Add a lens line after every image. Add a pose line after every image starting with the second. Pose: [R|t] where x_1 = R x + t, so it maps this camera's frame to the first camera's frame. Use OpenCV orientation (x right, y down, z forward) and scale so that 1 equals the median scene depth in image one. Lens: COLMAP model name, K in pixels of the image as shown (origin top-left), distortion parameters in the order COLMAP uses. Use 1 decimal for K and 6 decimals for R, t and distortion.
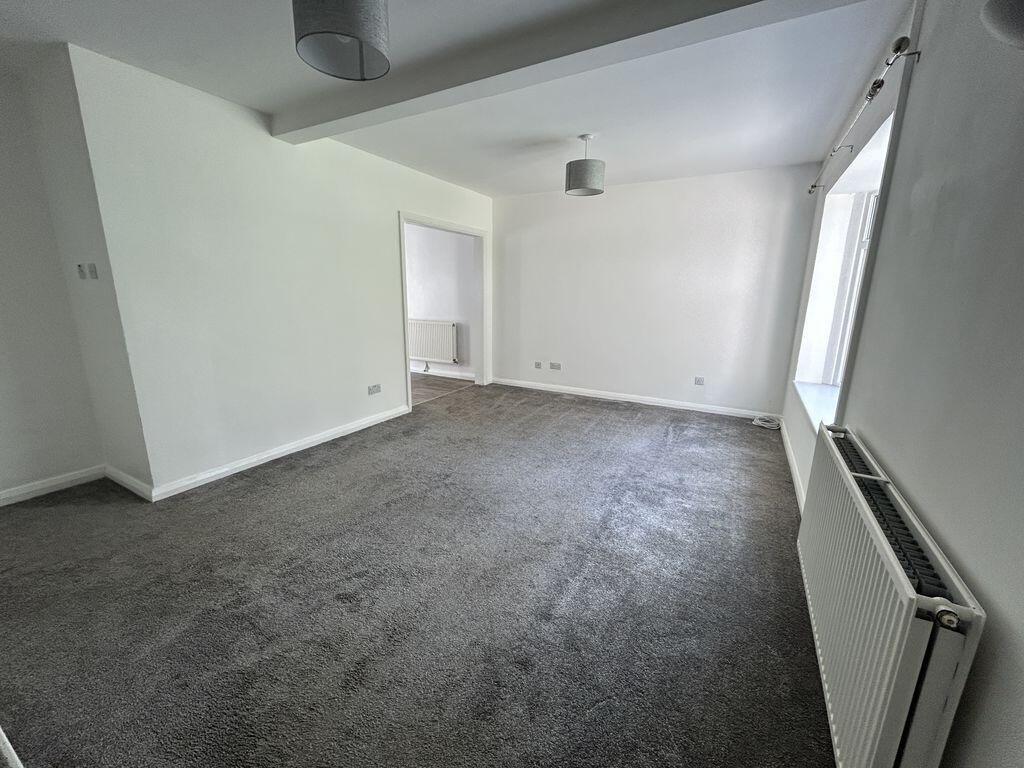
lens RADIAL K [[413.7, 0, 509.5], [0, 413.7, 386.0], [0, 0, 1]] dist [-0.000874, 0.001118]
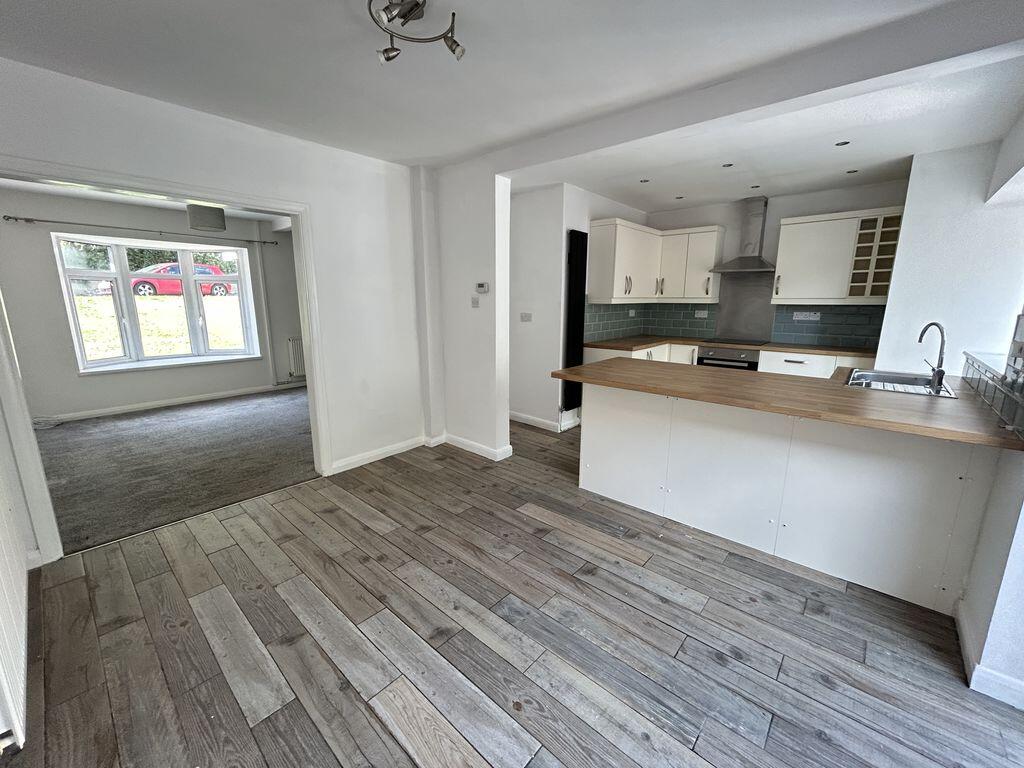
lens RADIAL K [[413.7, 0, 510.1], [0, 413.7, 381.9], [0, 0, 1]] dist [-0.000874, 0.001118]
pose [[-0.977997, -0.051459, 0.202174, -0.792822], [0.036604, 0.911740, 0.409134, -0.415450], [-0.205384, 0.407532, -0.889795, 1.682256]]
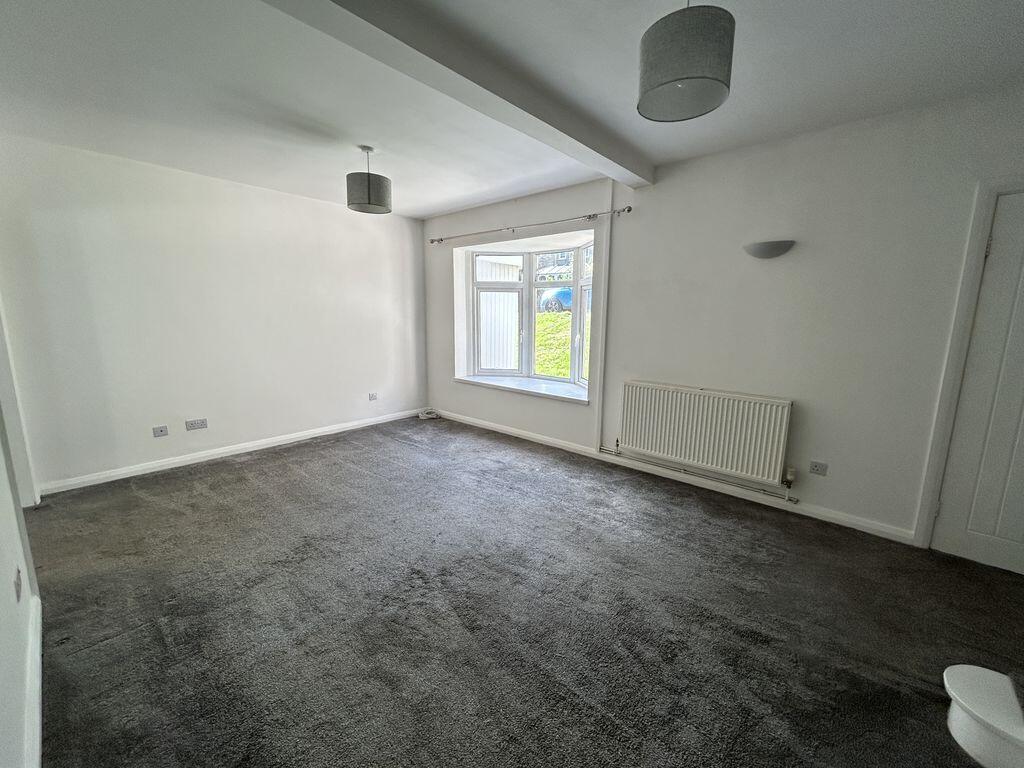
lens RADIAL K [[413.7, 0, 507.5], [0, 413.7, 386.1], [0, 0, 1]] dist [-0.000874, 0.001118]
pose [[0.212953, -0.180046, 0.960330, -0.549956], [0.214057, 0.967595, 0.133941, -0.119134], [-0.953326, 0.177042, 0.244593, 0.442328]]
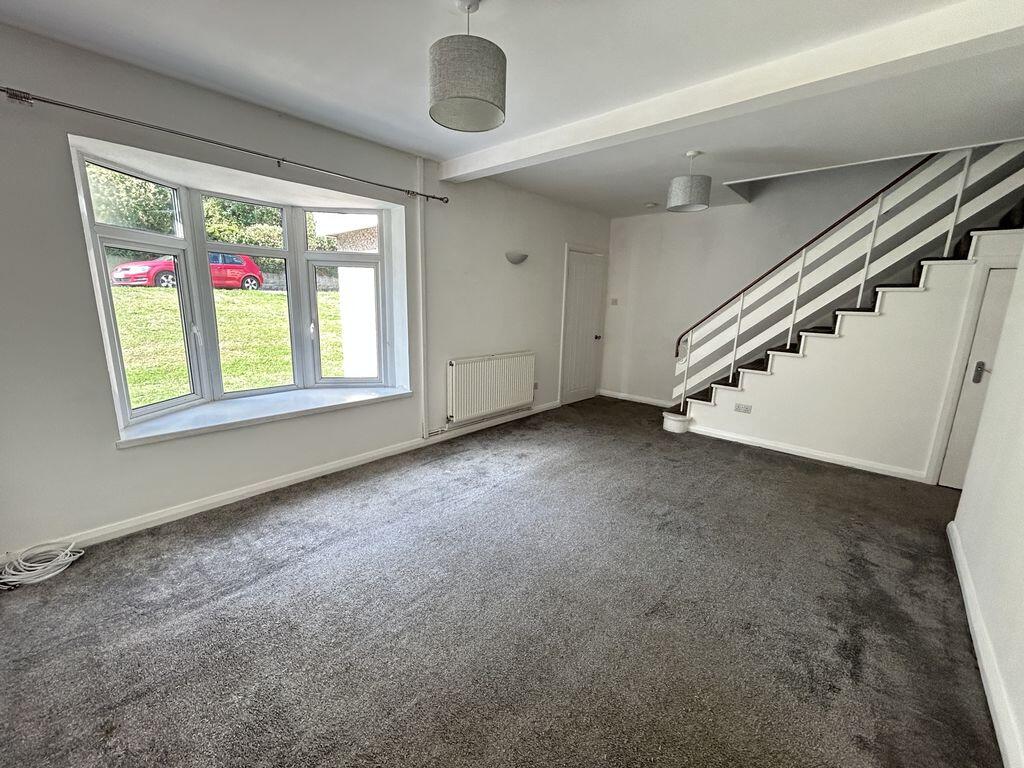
lens RADIAL K [[413.7, 0, 507.0], [0, 413.7, 381.5], [0, 0, 1]] dist [-0.000874, 0.001118]
pose [[-0.975239, -0.072606, 0.208894, 0.002714], [0.019168, 0.913265, 0.406914, -0.297064], [-0.220320, 0.400842, -0.889261, 1.236221]]
